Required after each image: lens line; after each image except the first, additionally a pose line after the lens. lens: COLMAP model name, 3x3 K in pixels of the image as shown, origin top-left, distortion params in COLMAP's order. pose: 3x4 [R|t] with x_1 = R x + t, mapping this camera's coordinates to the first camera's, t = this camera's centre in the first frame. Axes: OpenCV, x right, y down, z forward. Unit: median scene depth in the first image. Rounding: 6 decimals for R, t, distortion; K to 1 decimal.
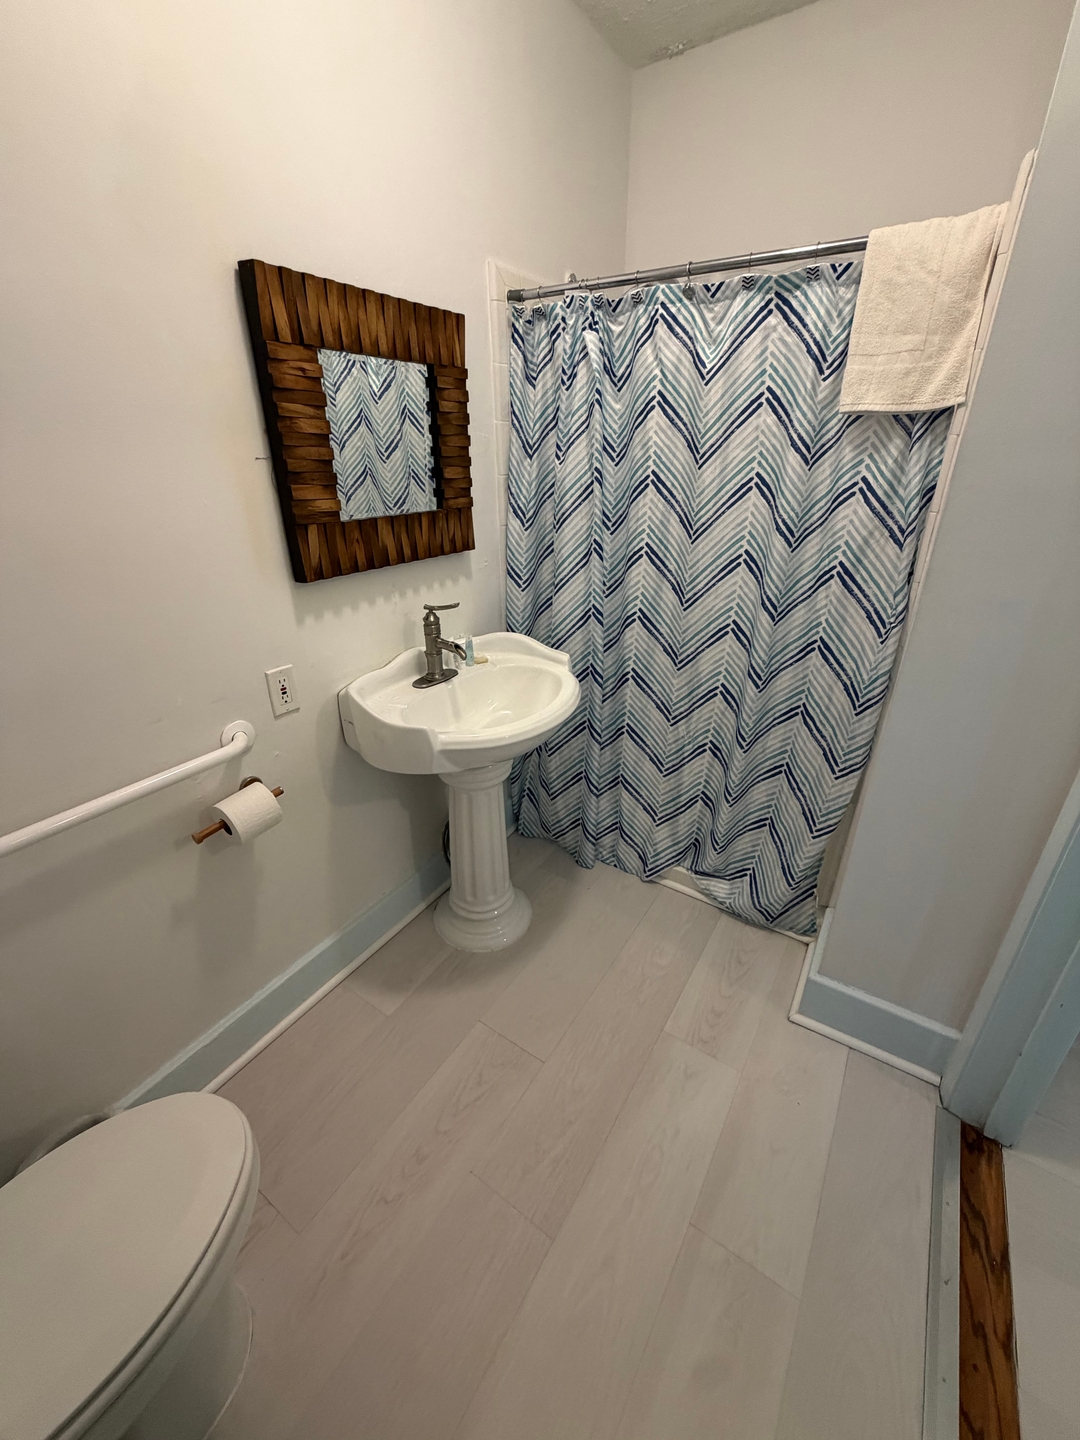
lens RADIAL K [[573.2, 0, 540.2], [0, 573.2, 718.7], [0, 0, 1]] dist [-0.000754, -0.000108]
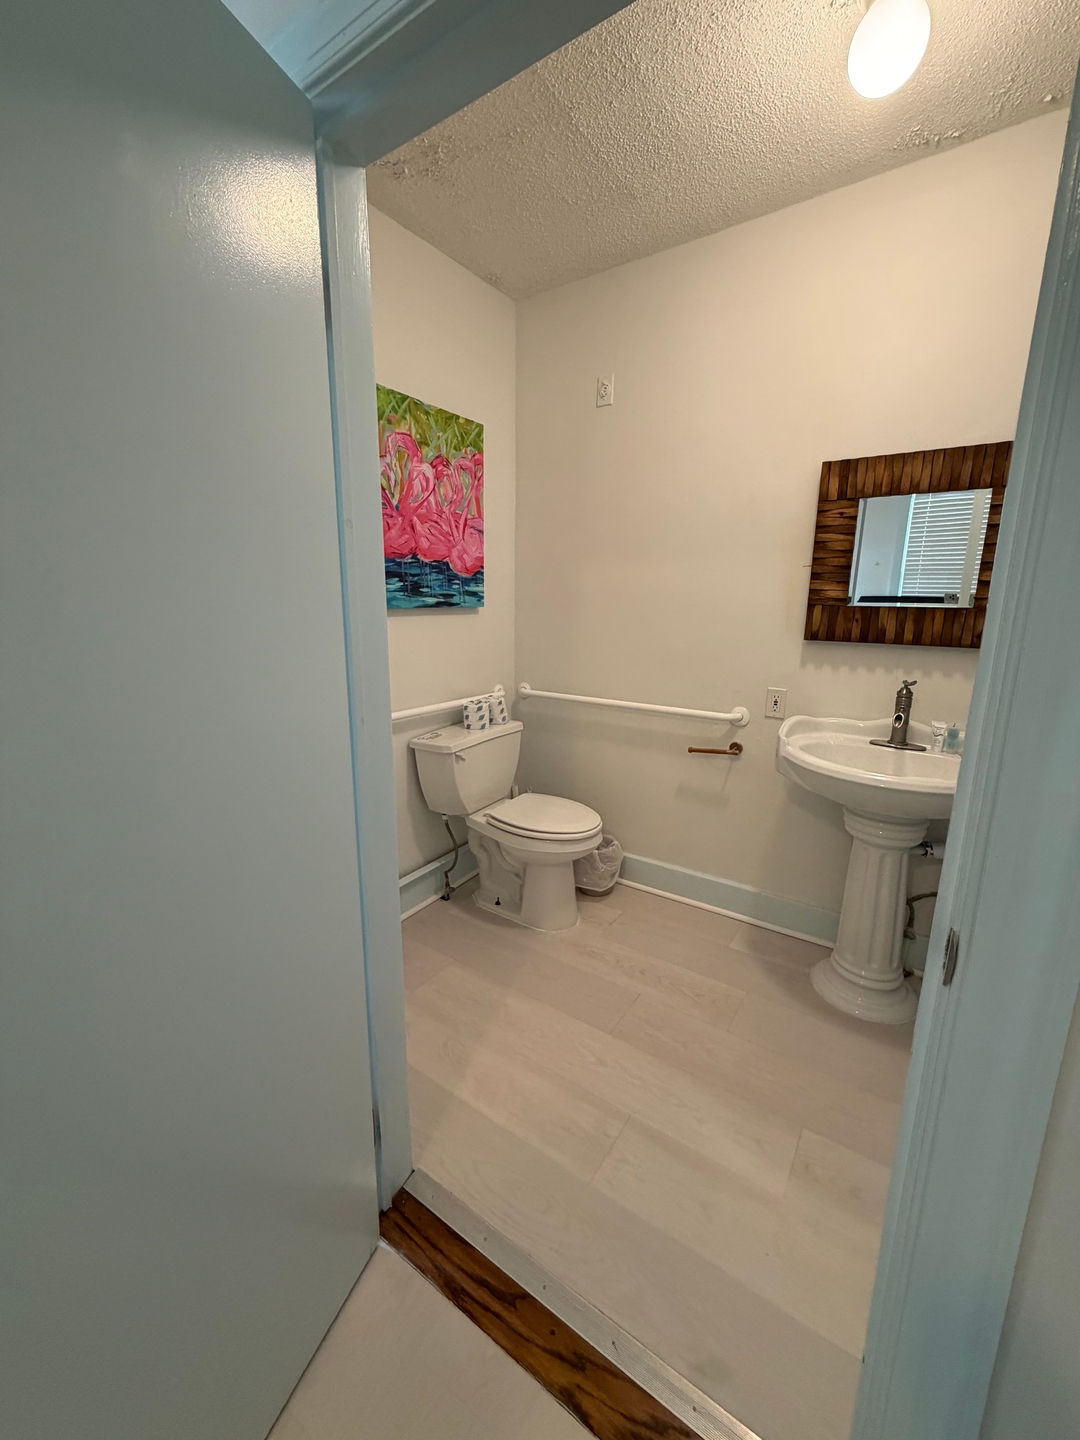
lens RADIAL K [[573.2, 0, 540.2], [0, 573.2, 718.7], [0, 0, 1]] dist [-0.000754, -0.000108]
pose [[-0.020662, 0.214888, -0.976420, 1.145680], [-0.427961, 0.880731, 0.202885, -0.054384], [0.903561, 0.422062, 0.073766, 0.310765]]
